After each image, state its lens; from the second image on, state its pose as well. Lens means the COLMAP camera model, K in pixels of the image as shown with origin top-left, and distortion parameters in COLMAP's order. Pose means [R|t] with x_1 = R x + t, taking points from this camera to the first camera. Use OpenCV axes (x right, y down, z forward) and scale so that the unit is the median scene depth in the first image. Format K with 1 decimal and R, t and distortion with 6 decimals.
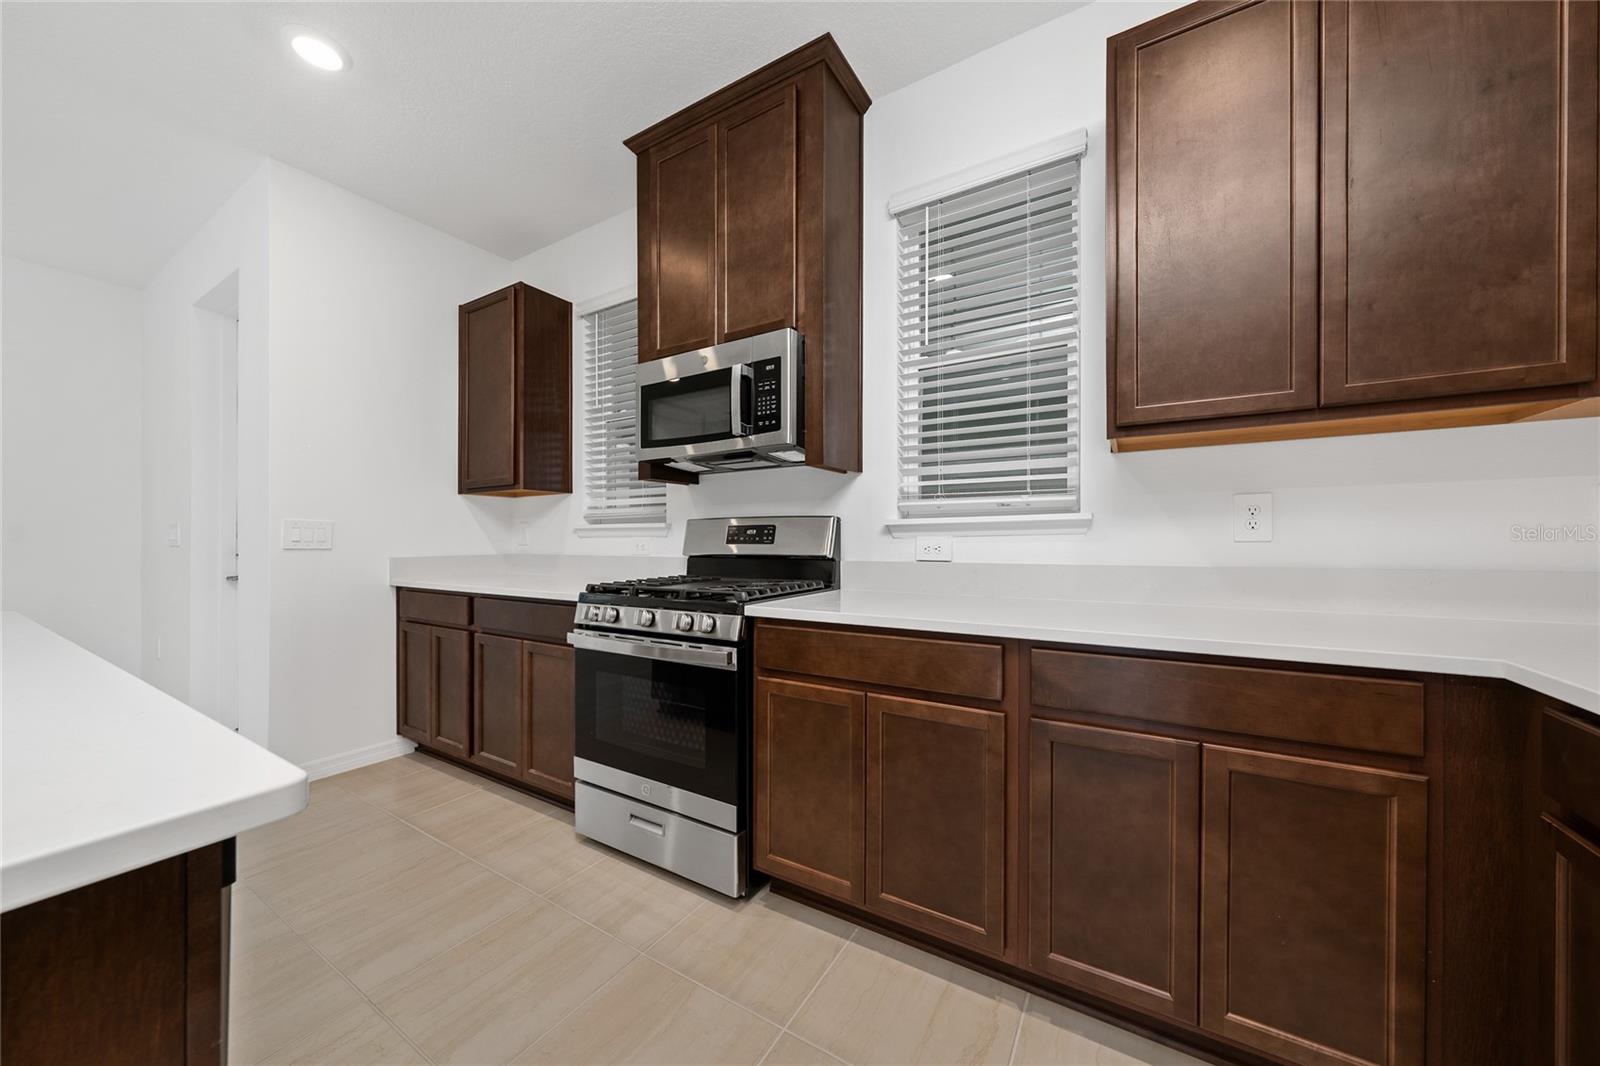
lens RADIAL K [[554.6, 0, 803.1], [0, 554.6, 544.3], [0, 0, 1]] dist [-0.000040, 0.000074]
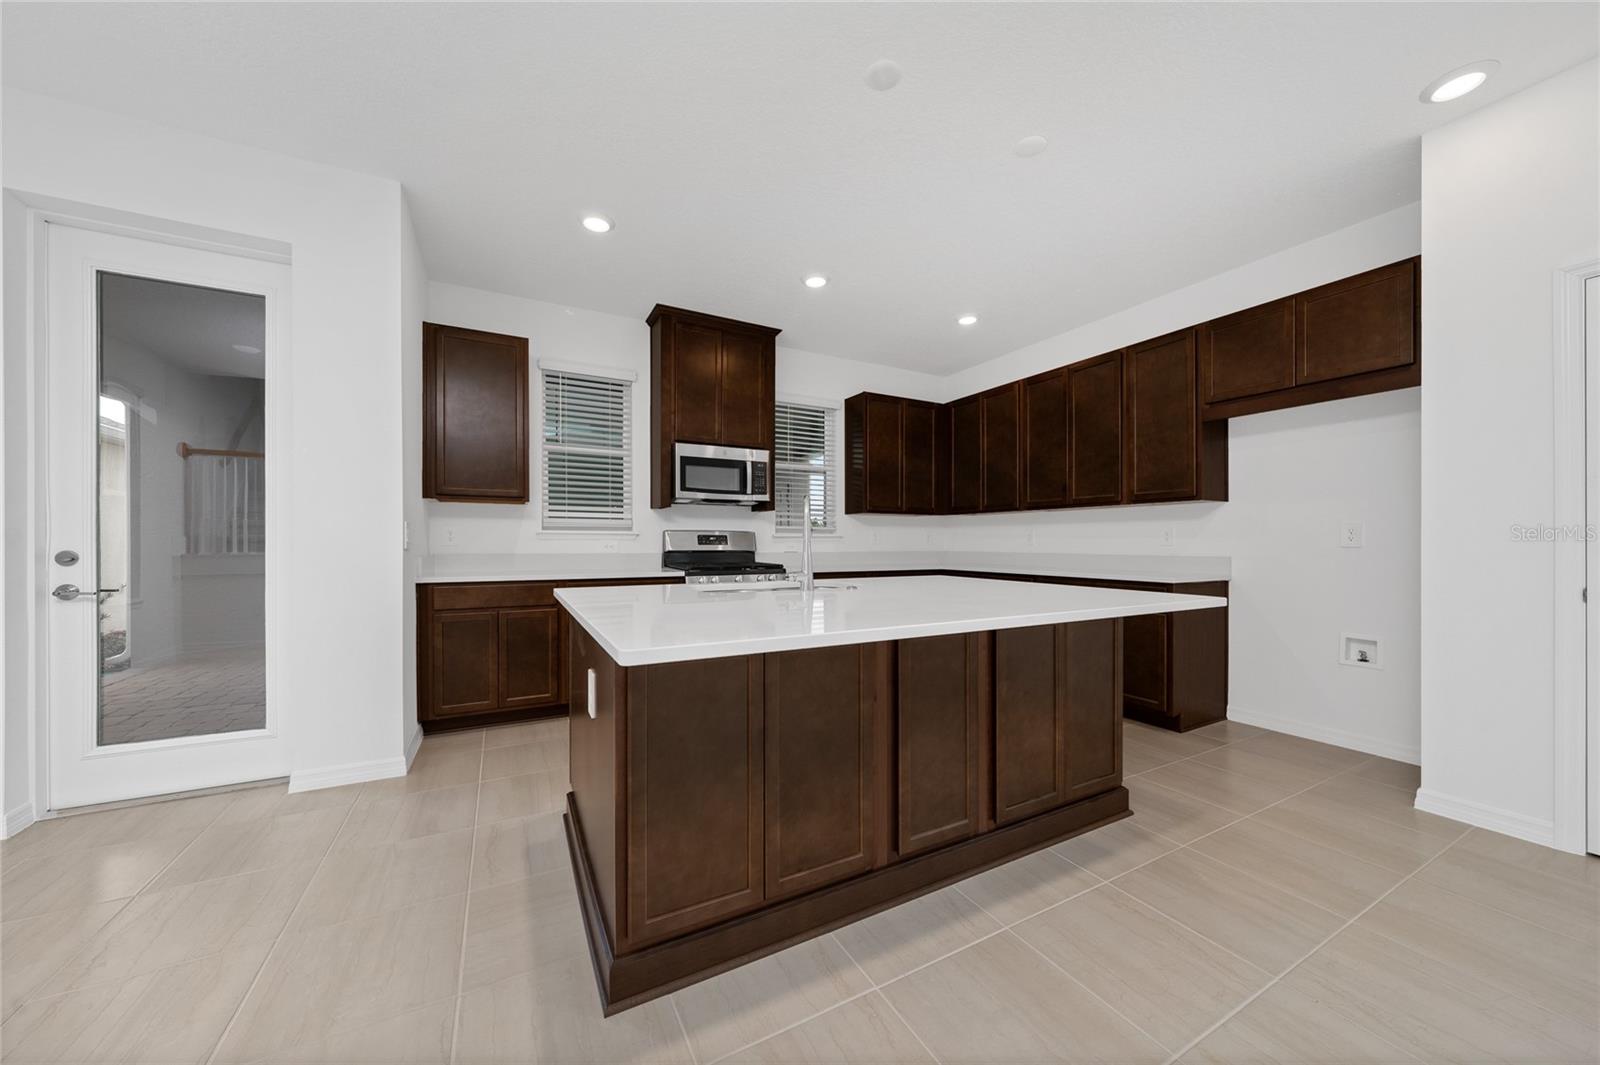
lens RADIAL K [[554.6, 0, 803.1], [0, 554.6, 543.8], [0, 0, 1]] dist [-0.000040, 0.000074]
pose [[0.501310, 0.002278, 0.865265, -1.600862], [-0.004576, 0.999990, 0.000018, -0.007089], [-0.865255, -0.003969, 0.501315, -0.219607]]
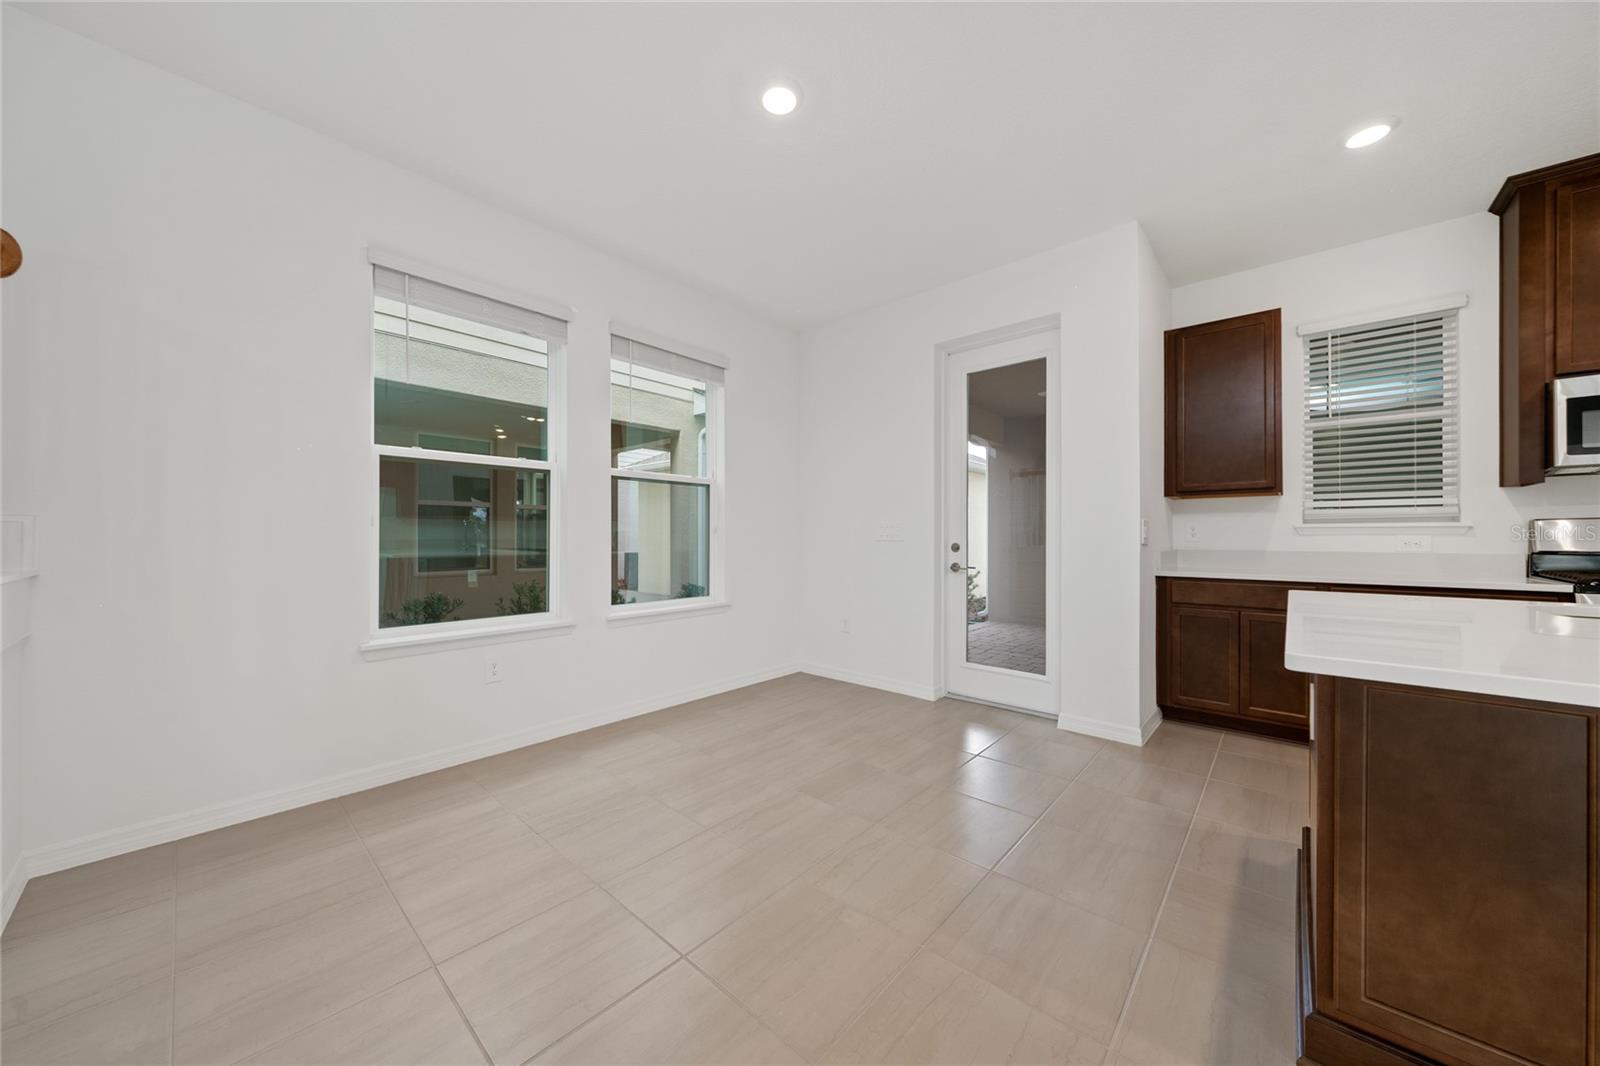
lens RADIAL K [[549.0, 0, 795.6], [0, 549.0, 539.1], [0, 0, 1]] dist [-0.000591, -0.000028]
pose [[0.983377, 0.005273, -0.181498, -1.576946], [-0.004858, 0.999984, 0.002732, -0.003385], [0.181509, -0.001805, 0.983388, -0.325237]]
